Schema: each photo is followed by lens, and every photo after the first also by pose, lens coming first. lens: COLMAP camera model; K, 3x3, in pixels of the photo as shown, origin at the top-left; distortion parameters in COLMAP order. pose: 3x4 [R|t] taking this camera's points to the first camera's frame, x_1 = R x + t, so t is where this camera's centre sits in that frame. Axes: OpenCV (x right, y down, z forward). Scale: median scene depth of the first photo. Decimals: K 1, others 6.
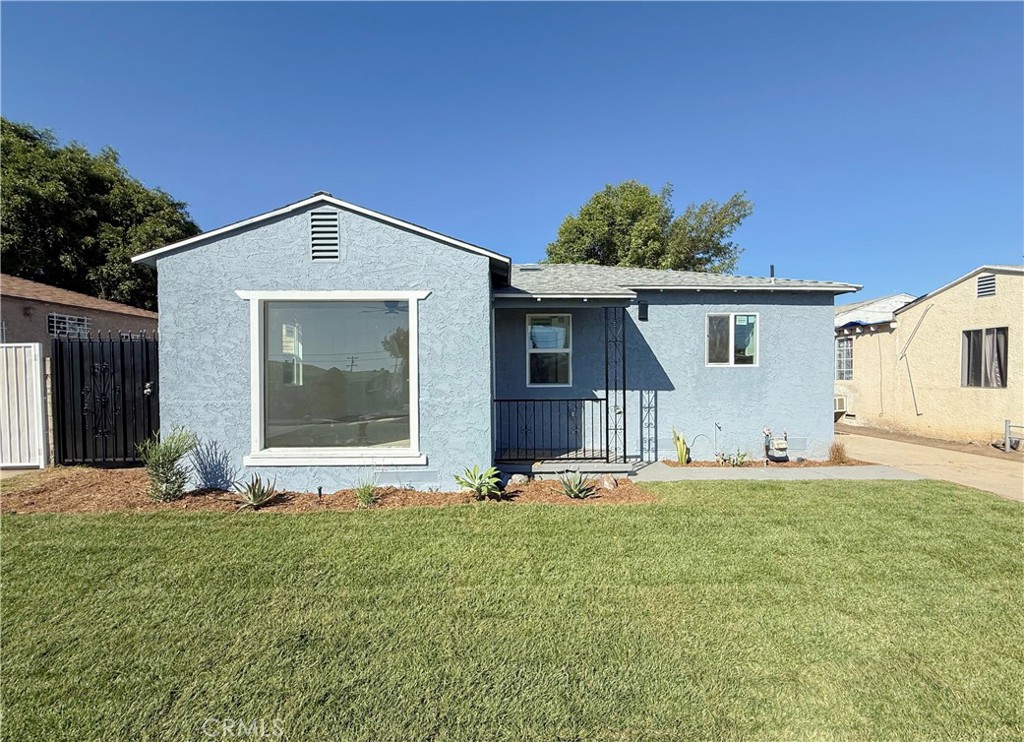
lens RADIAL K [[400.8, 0, 512.0], [0, 400.8, 371.0], [0, 0, 1]] dist [0.001082, 0.000533]
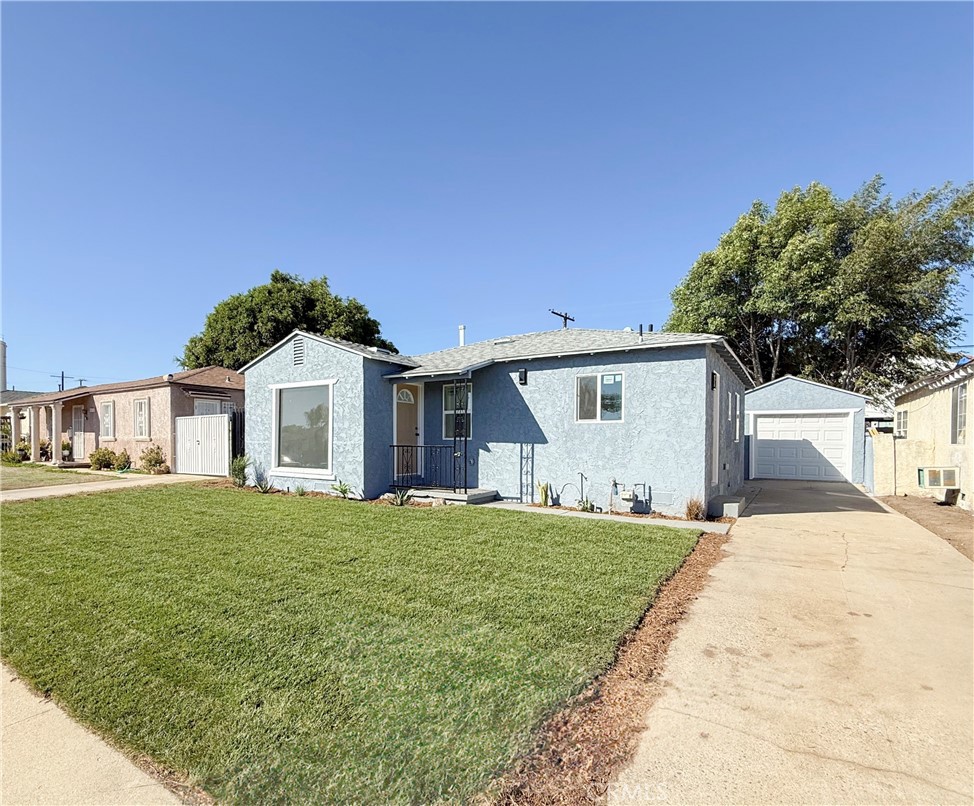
lens RADIAL K [[487.7, 0, 486.7], [0, 487.7, 434.8], [0, 0, 1]] dist [0.001712, 0.000070]
pose [[0.838674, 0.002171, -0.544630, 1.027262], [-0.008866, 0.999914, -0.009668, 0.037907], [0.544562, 0.012938, 0.838621, -0.277045]]
